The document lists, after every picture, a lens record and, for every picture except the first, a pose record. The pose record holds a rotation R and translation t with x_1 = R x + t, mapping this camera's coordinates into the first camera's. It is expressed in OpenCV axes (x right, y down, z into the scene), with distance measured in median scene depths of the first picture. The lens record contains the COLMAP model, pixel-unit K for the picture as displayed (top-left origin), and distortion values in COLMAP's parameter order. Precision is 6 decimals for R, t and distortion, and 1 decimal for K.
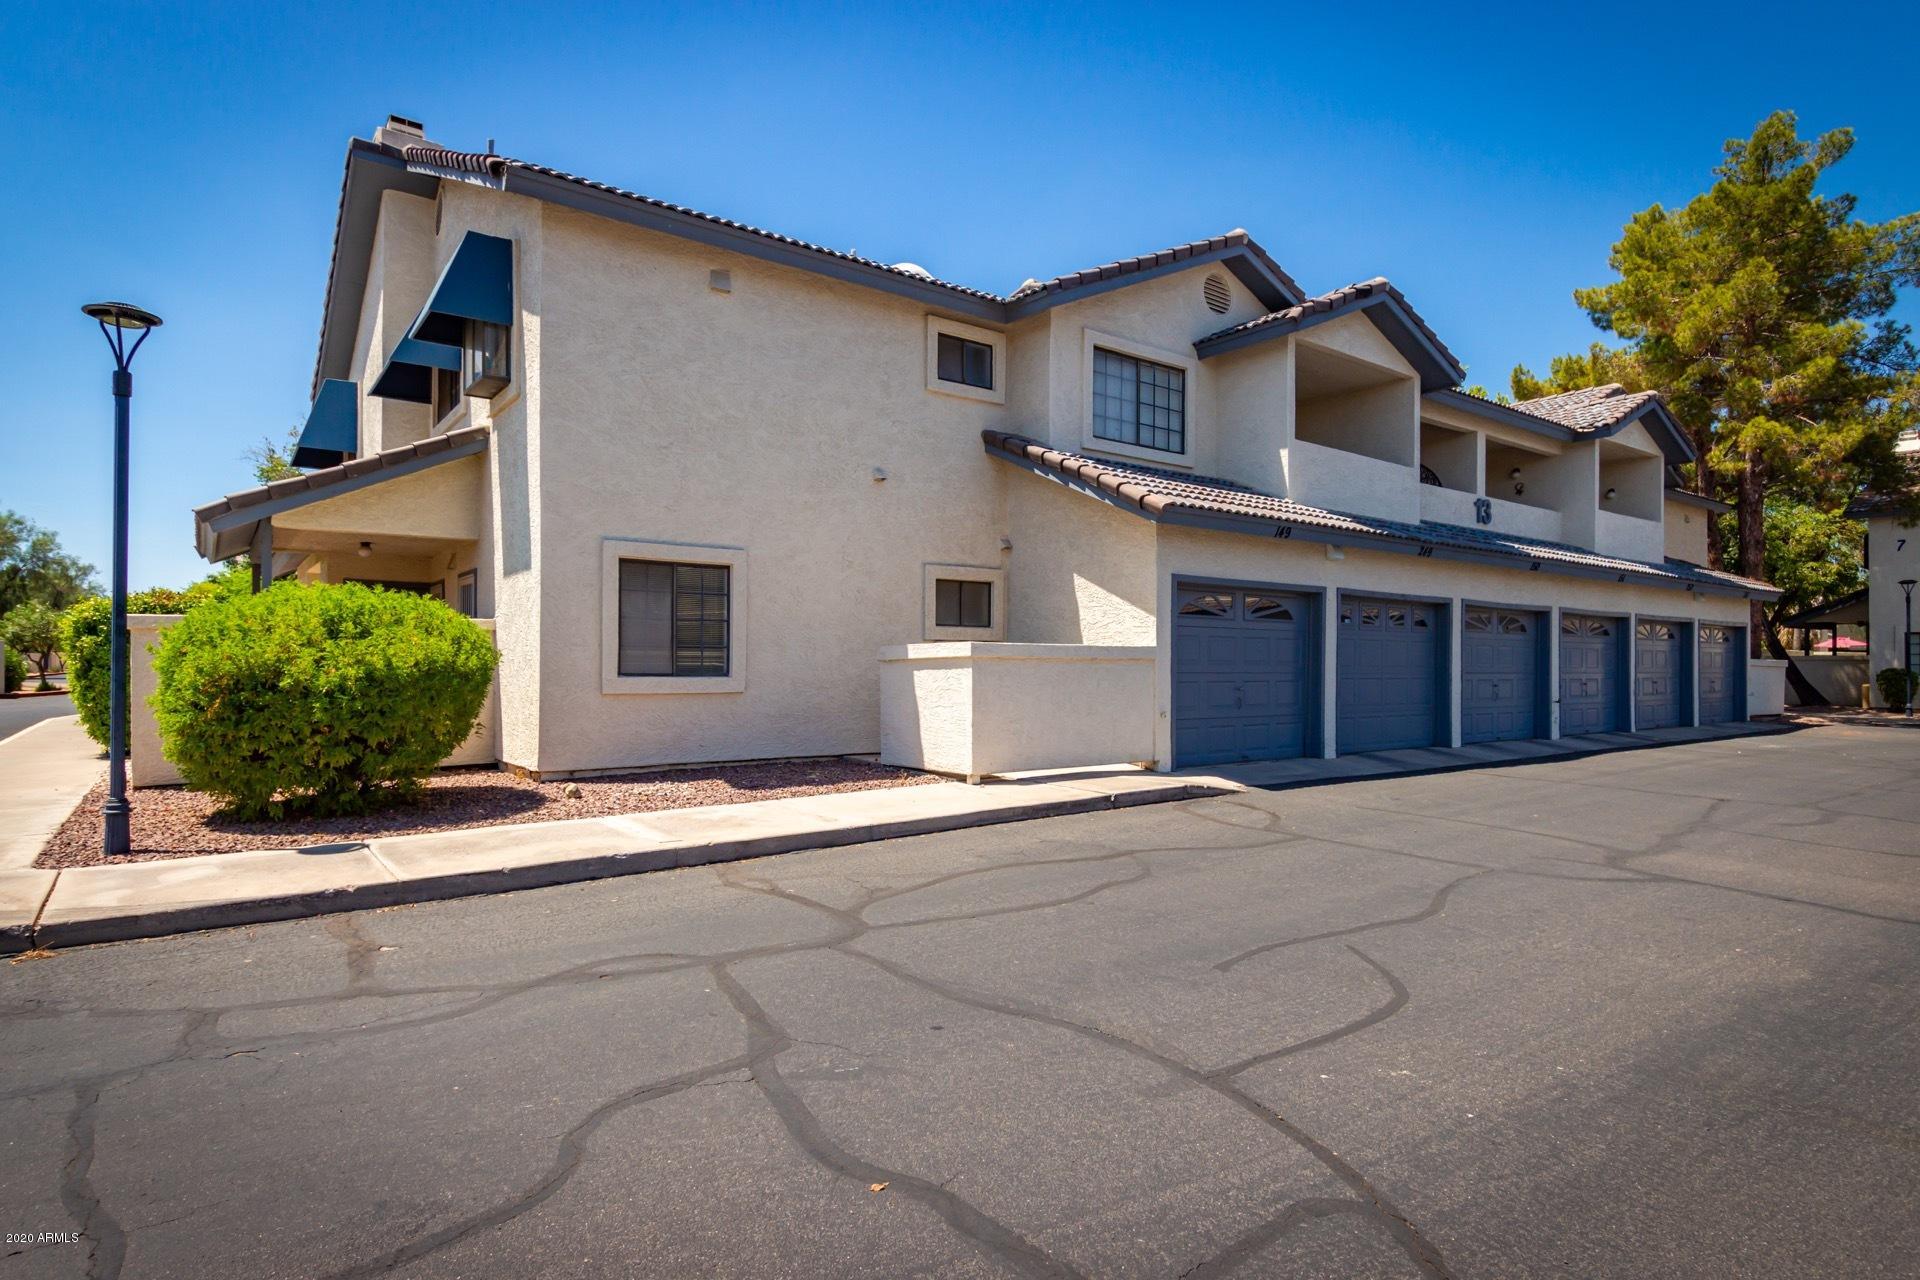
lens RADIAL K [[1051.8, 0, 962.9], [0, 1051.8, 641.8], [0, 0, 1]] dist [0.005844, 0.000980]
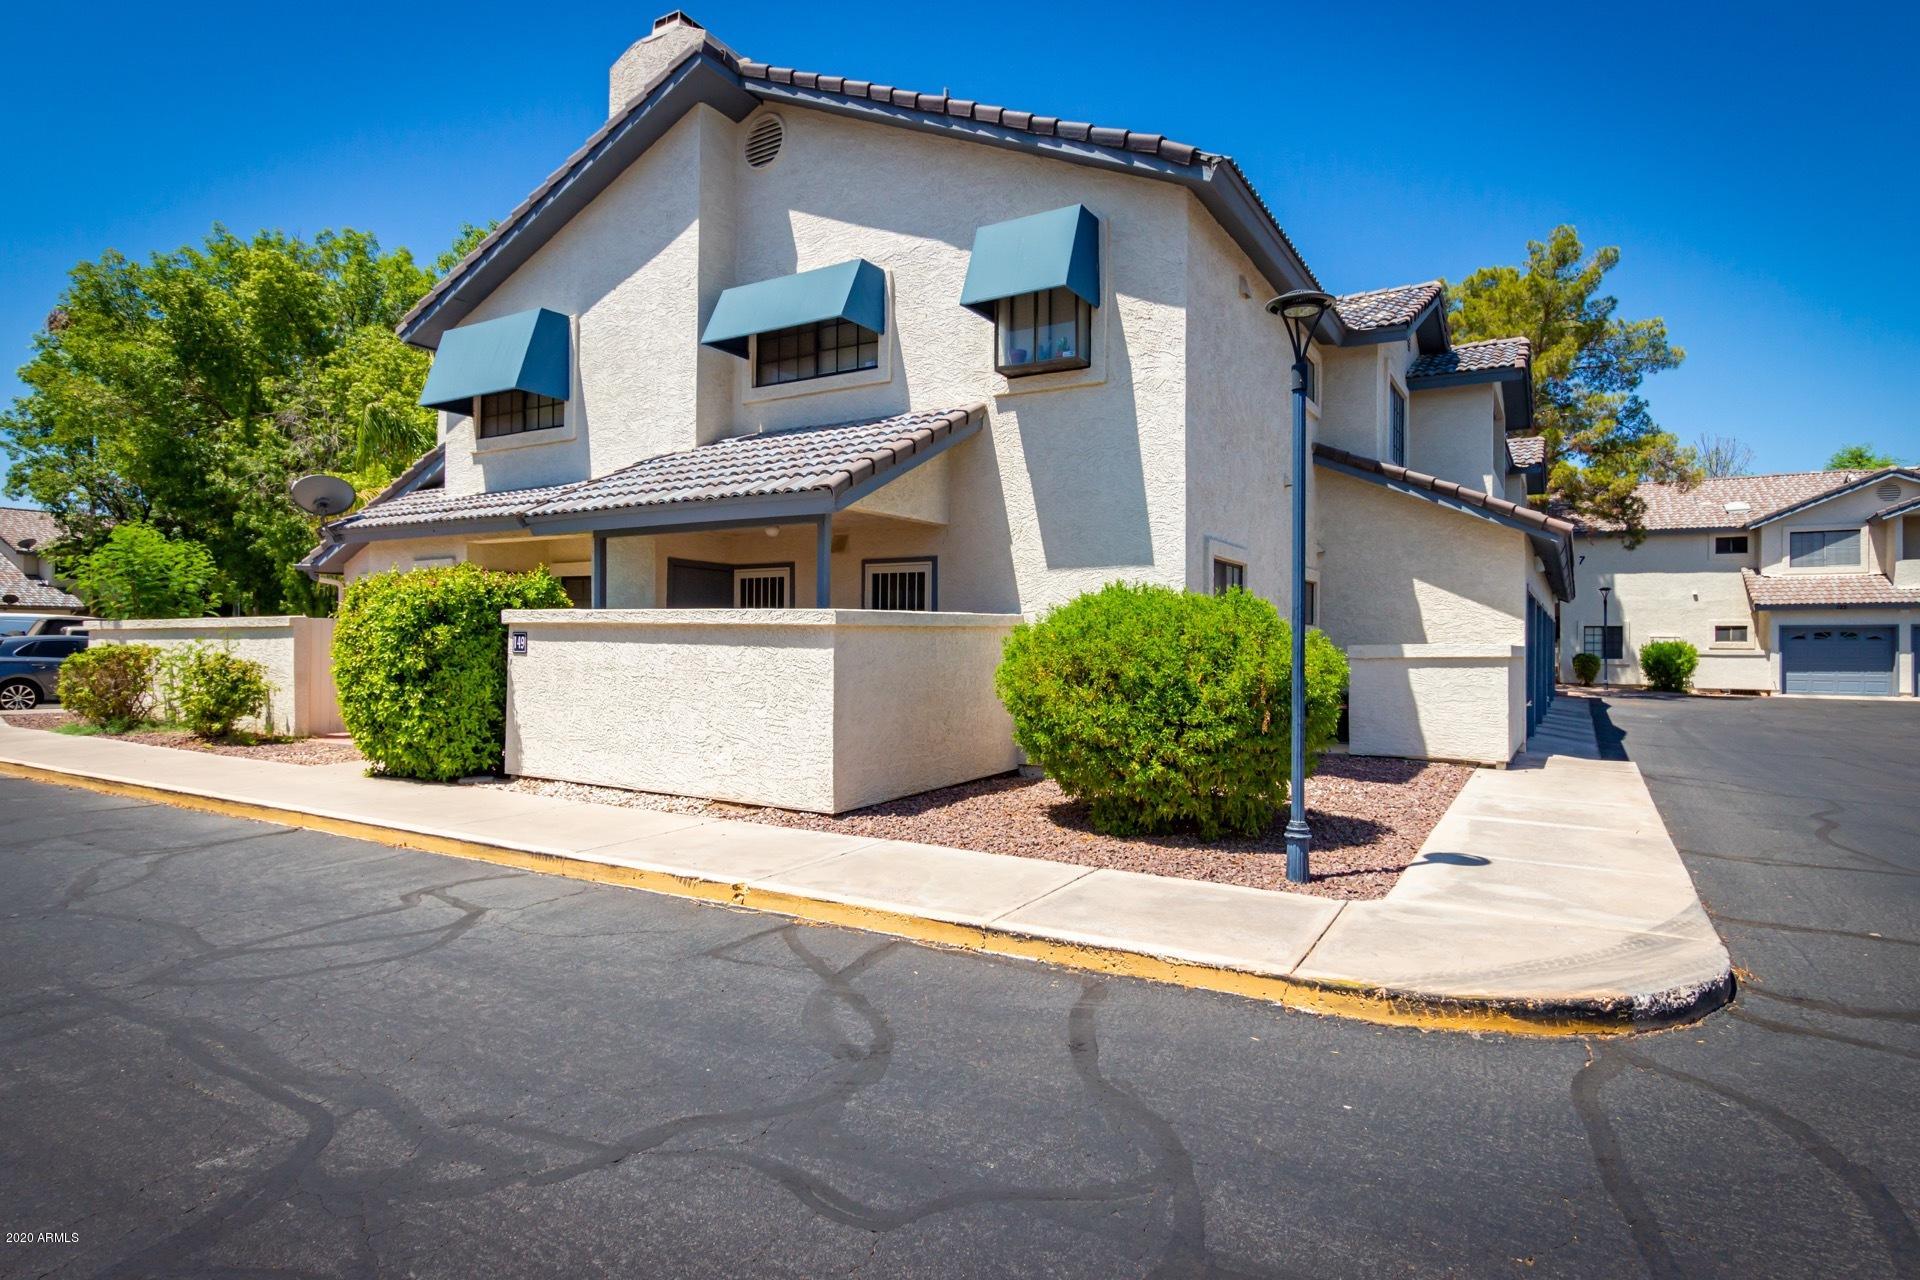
lens RADIAL K [[1051.8, 0, 960.3], [0, 1051.8, 635.3], [0, 0, 1]] dist [0.005844, 0.000980]
pose [[0.927913, 0.009545, 0.372675, -0.774714], [-0.017356, 0.999694, 0.017612, -0.015827], [-0.372393, -0.022811, 0.927795, 0.132599]]
